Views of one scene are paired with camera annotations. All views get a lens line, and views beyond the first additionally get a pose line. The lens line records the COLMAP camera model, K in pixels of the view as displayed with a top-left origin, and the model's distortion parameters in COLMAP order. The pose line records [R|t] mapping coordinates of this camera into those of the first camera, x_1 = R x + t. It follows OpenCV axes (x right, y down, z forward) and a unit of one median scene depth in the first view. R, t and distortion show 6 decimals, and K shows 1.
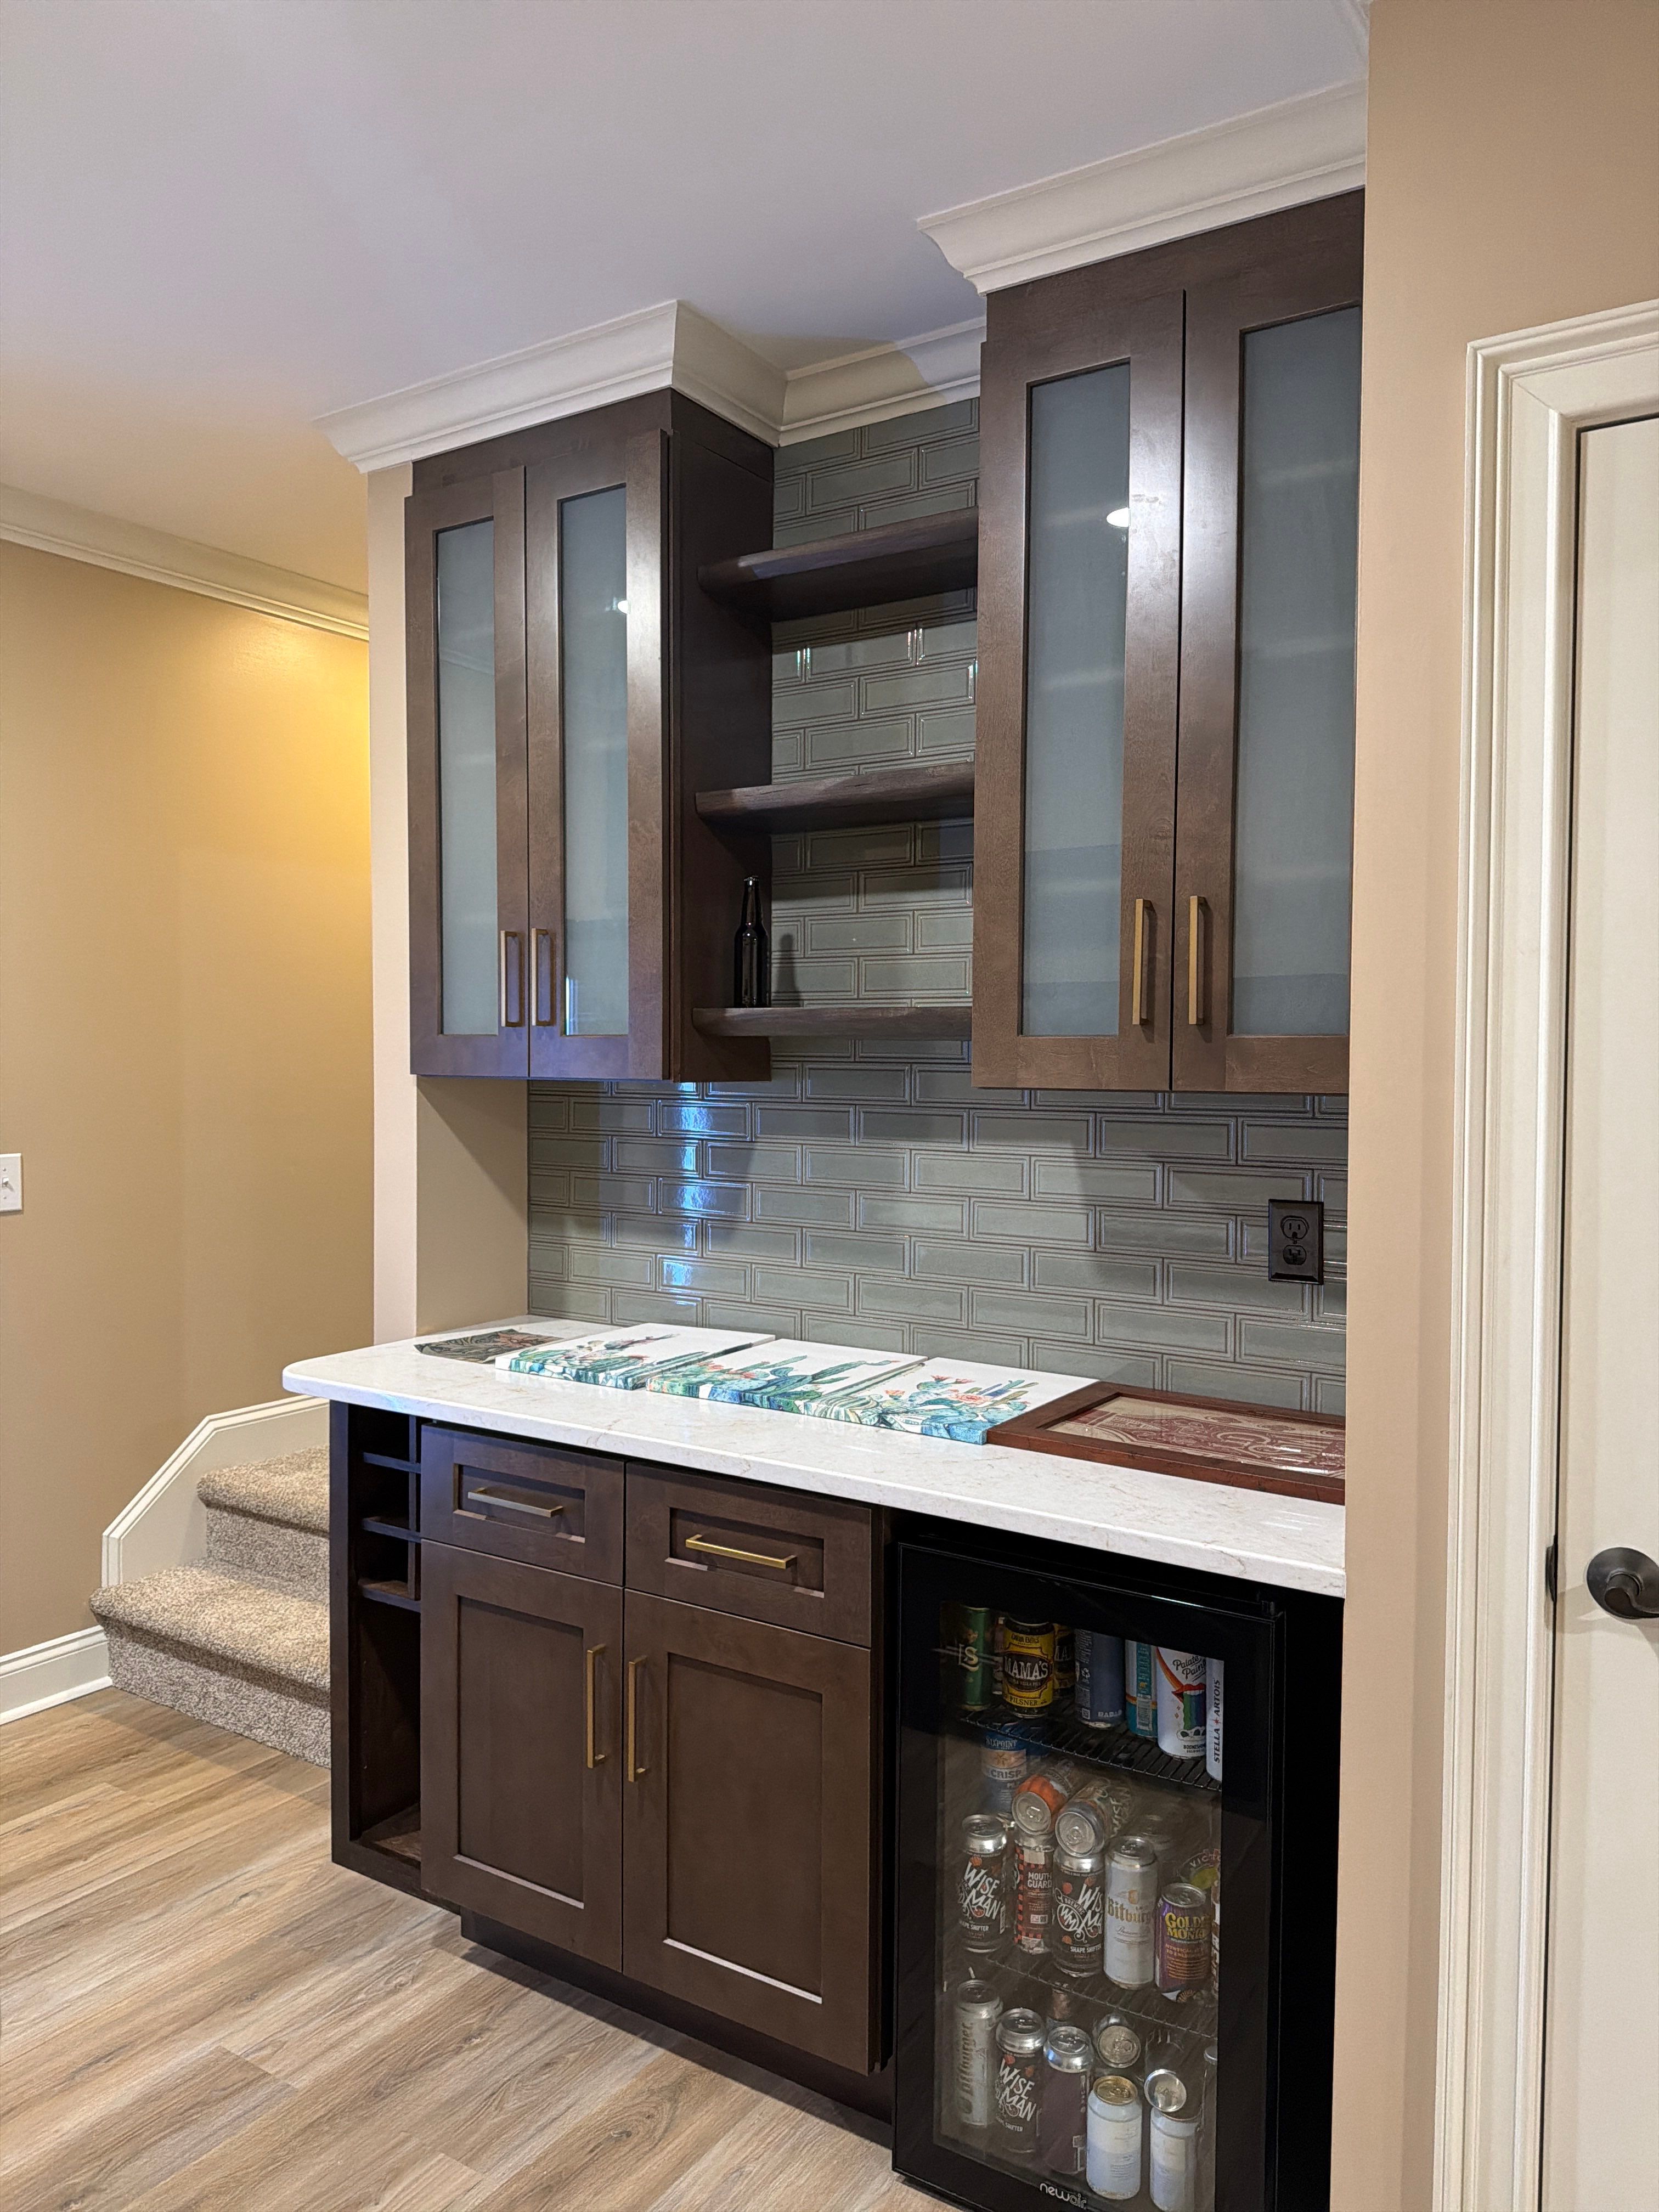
lens RADIAL K [[1549.4, 0, 824.2], [0, 1549.4, 1103.5], [0, 0, 1]] dist [0.125244, -0.210581]
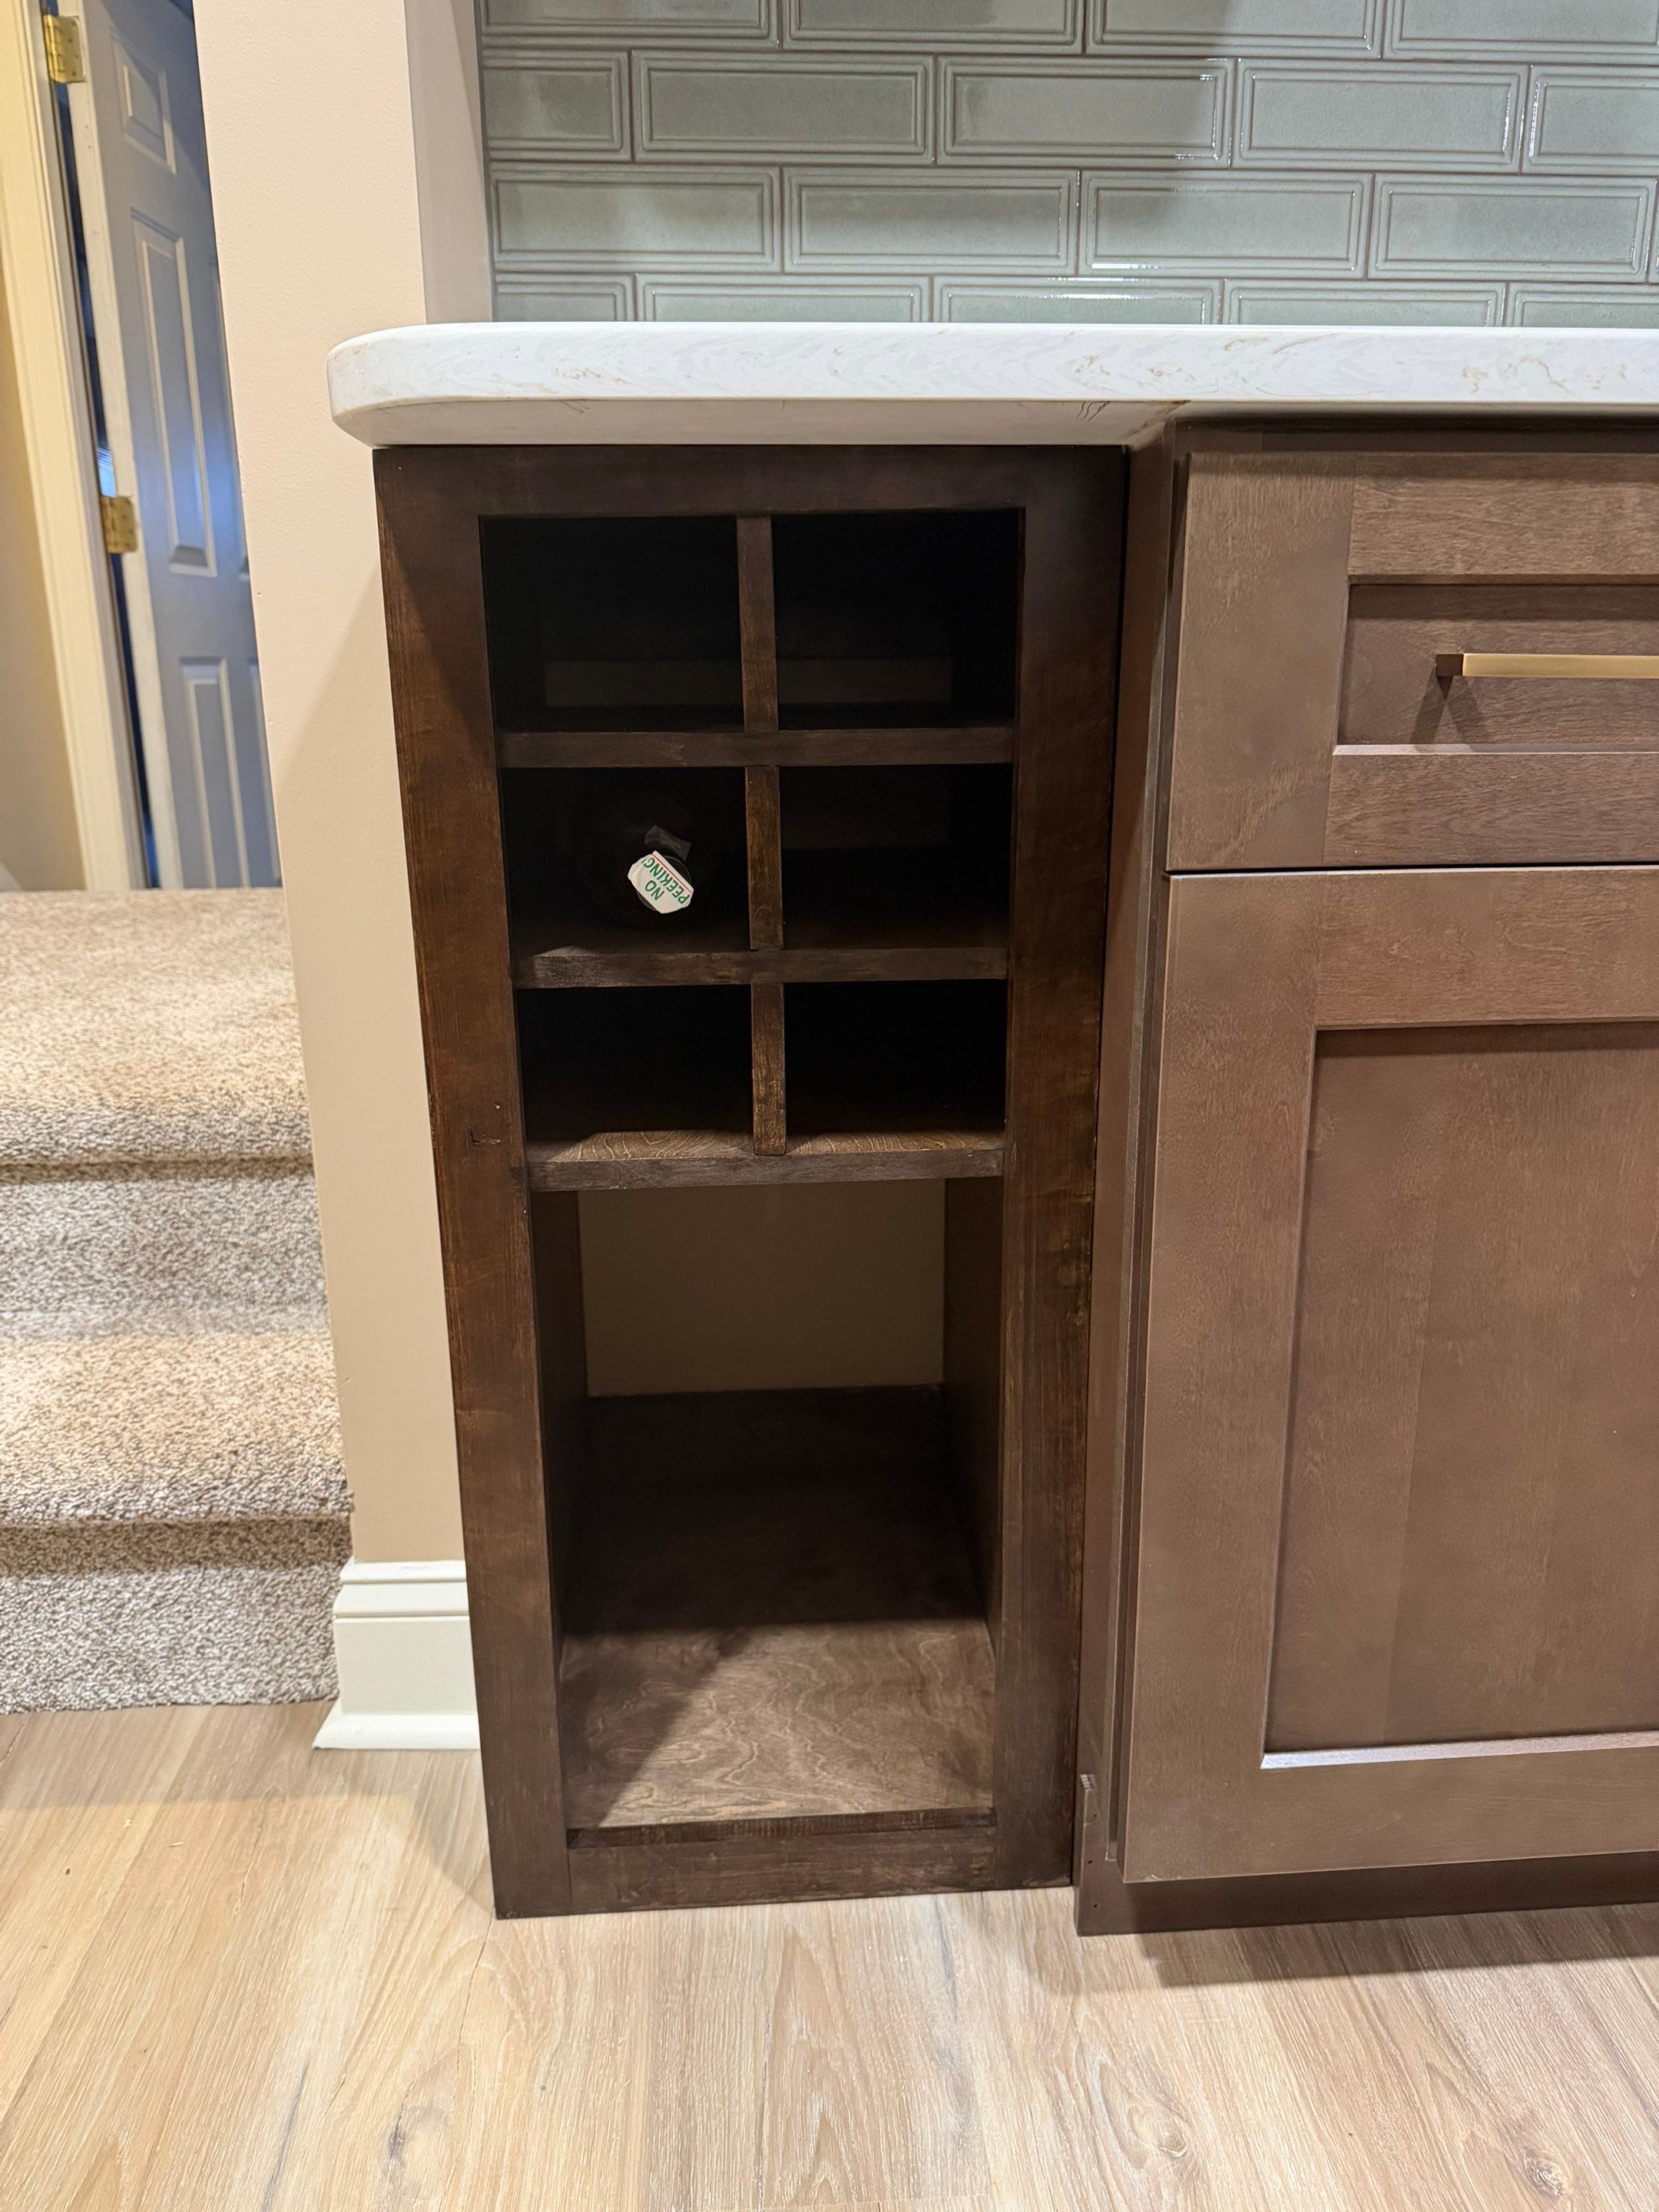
lens RADIAL K [[1549.4, 0, 824.2], [0, 1549.4, 1103.5], [0, 0, 1]] dist [0.125244, -0.210581]
pose [[0.800301, -0.170705, 0.574786, -0.476861], [0.034152, 0.970038, 0.240539, 0.243703], [-0.598626, -0.172874, 0.782152, 0.792744]]
